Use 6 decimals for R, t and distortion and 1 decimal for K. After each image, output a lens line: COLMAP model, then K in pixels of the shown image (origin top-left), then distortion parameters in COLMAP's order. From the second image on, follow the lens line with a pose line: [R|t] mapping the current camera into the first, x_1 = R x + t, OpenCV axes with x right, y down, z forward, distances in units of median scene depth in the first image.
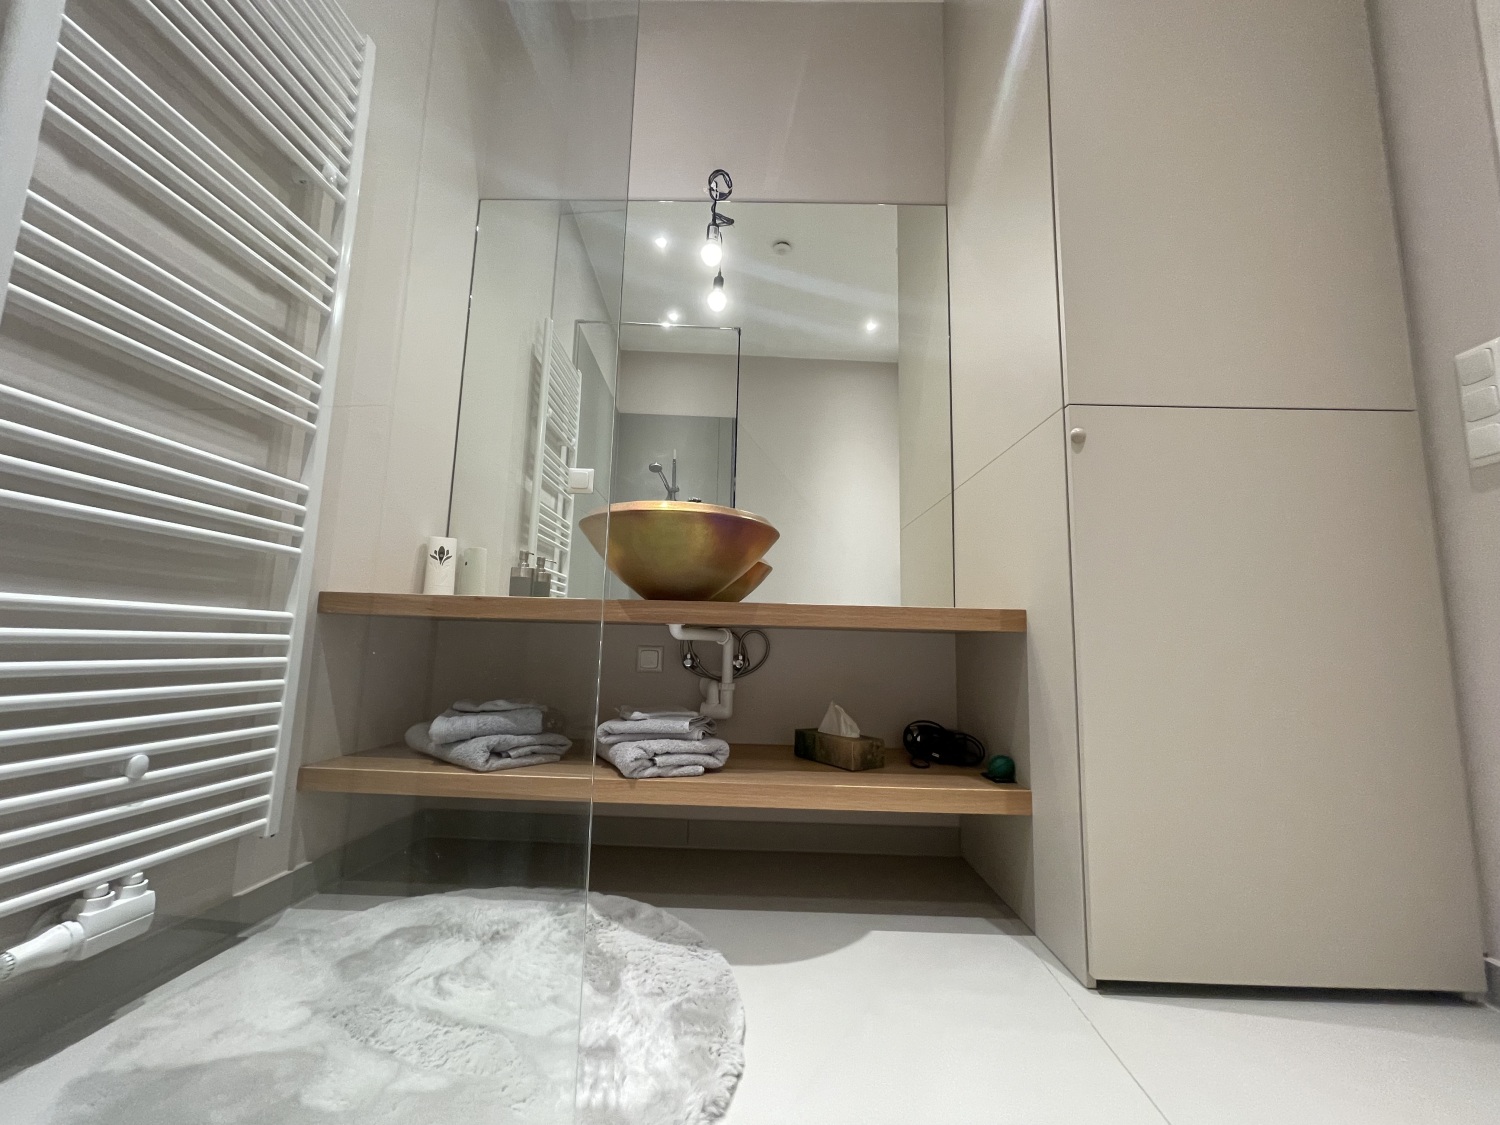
lens RADIAL K [[603.6, 0, 756.2], [0, 603.6, 566.4], [0, 0, 1]] dist [-0.002914, -0.000604]
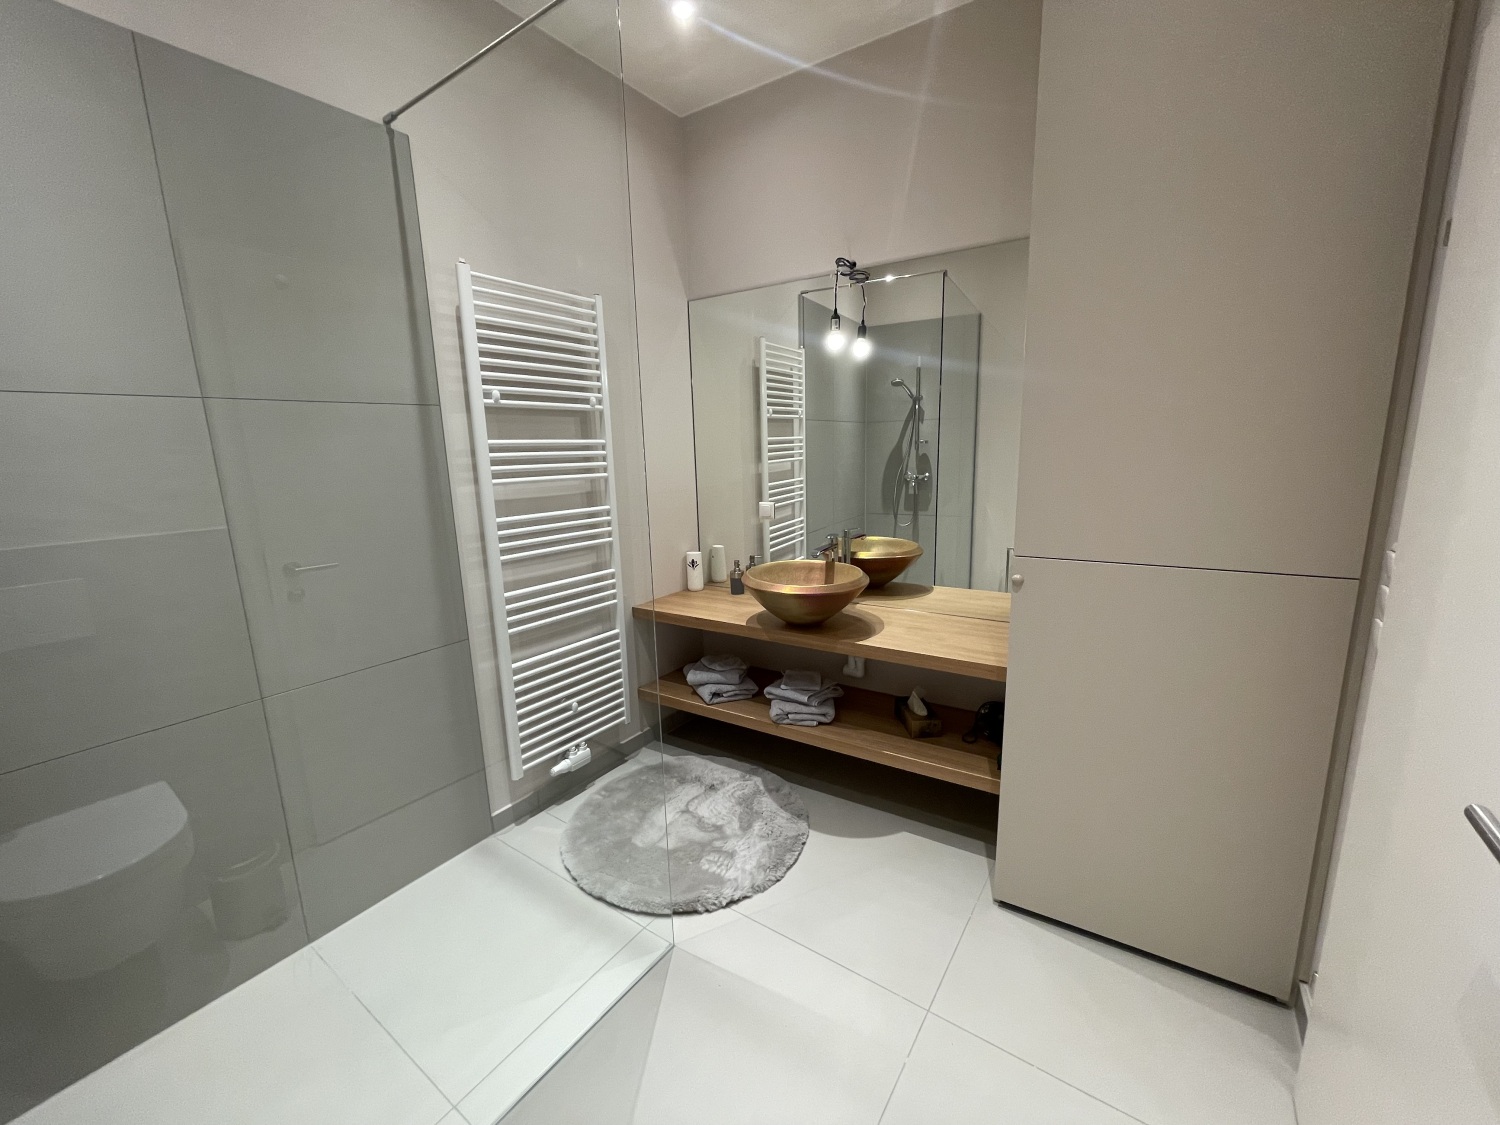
lens RADIAL K [[603.6, 0, 754.1], [0, 603.6, 562.2], [0, 0, 1]] dist [-0.002914, -0.000604]
pose [[0.848599, 0.057041, -0.525952, 0.658656], [0.113941, 0.951133, 0.286991, -0.633120], [0.516621, -0.303468, 0.800631, -0.337780]]
